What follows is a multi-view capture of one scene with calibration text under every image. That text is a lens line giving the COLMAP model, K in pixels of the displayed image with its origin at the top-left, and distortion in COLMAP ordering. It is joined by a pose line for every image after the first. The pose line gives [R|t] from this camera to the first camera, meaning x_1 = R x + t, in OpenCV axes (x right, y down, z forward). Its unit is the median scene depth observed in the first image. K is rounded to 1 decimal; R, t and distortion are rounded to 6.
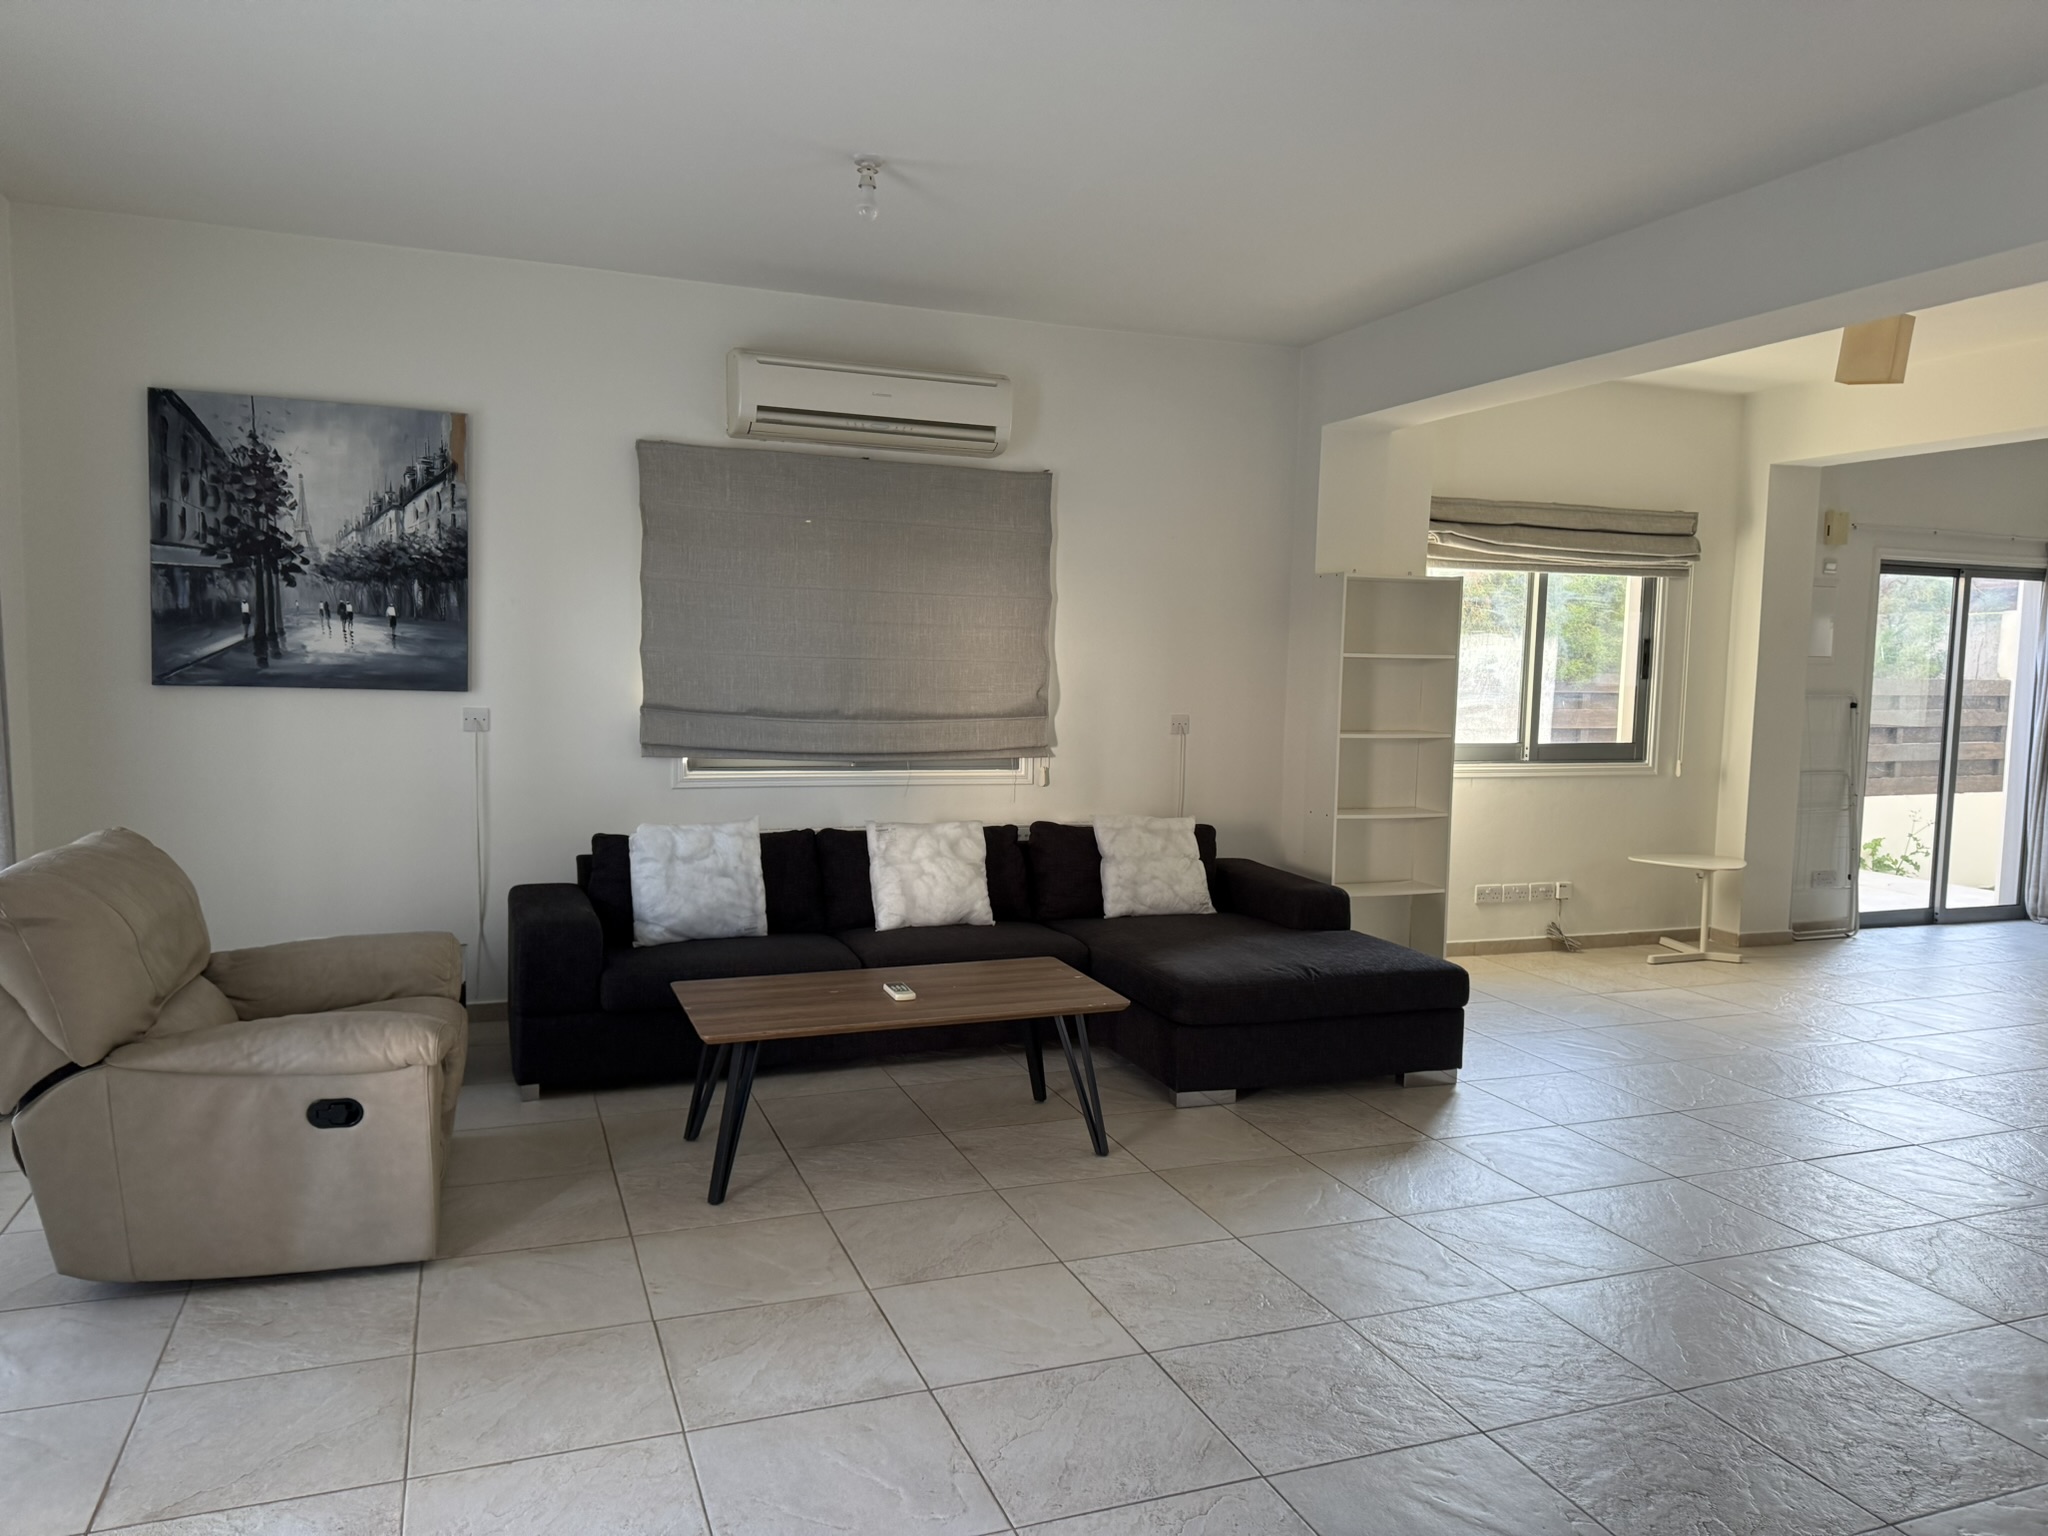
lens RADIAL K [[1423.4, 0, 1007.9], [0, 1423.4, 763.9], [0, 0, 1]] dist [0.044254, -0.069246]
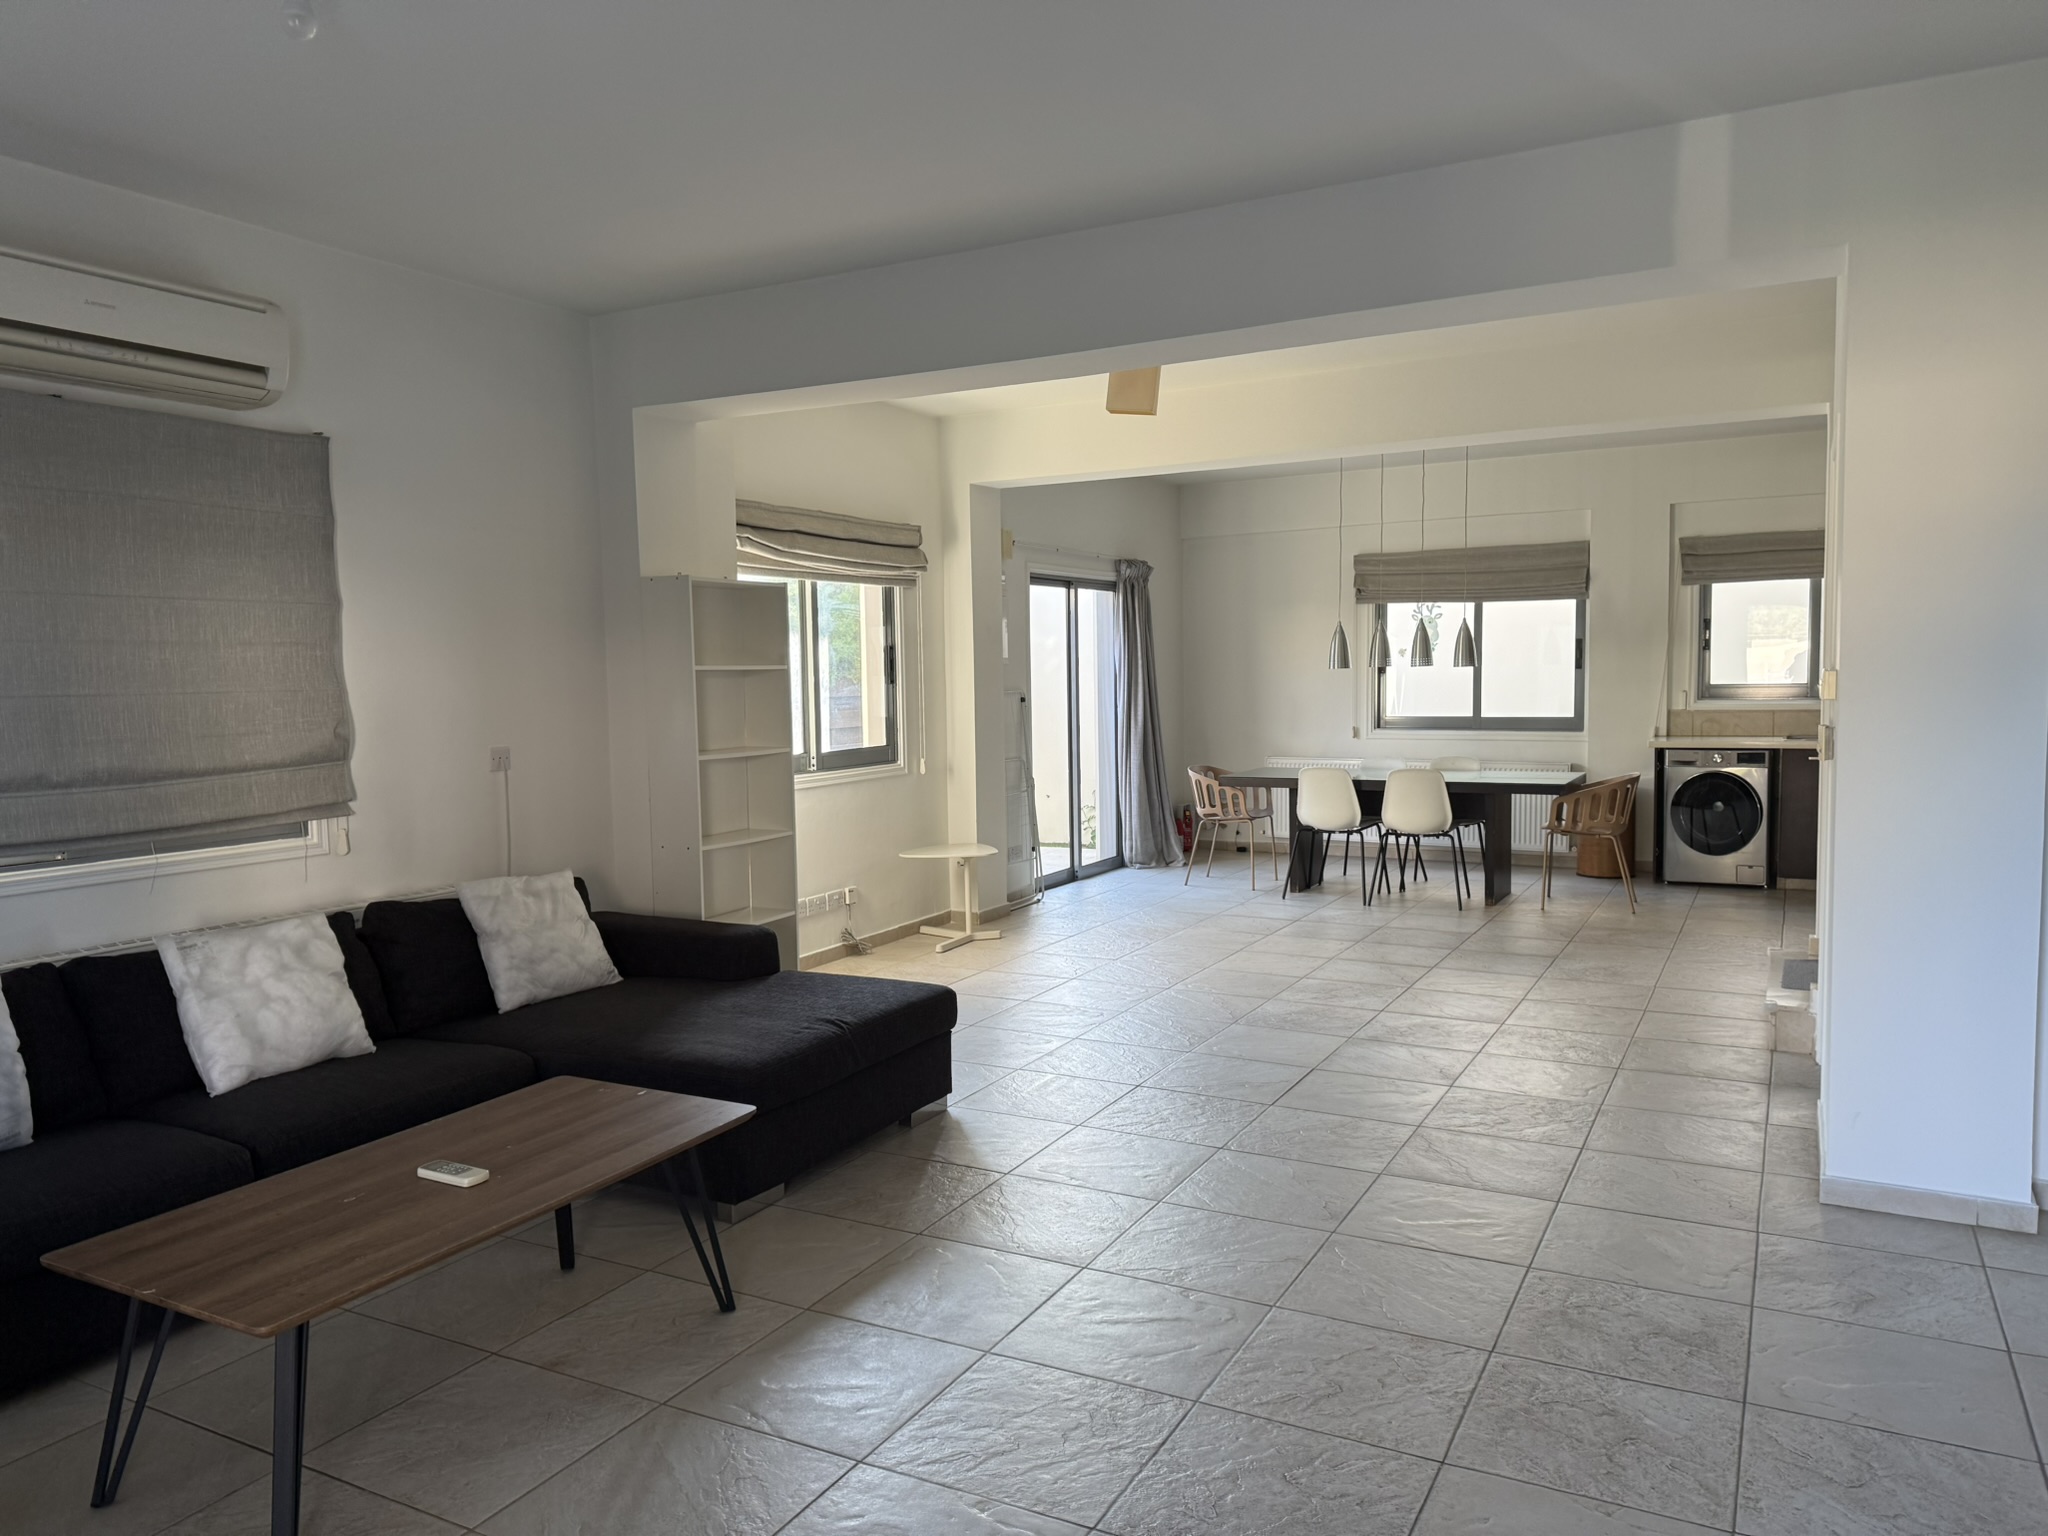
lens RADIAL K [[1423.4, 0, 1046.7], [0, 1423.4, 760.0], [0, 0, 1]] dist [0.044254, -0.069246]
pose [[0.728882, -0.074516, 0.680573, -0.217960], [0.080676, 0.996482, 0.022703, -0.021481], [-0.679870, 0.038358, 0.732329, 0.196035]]
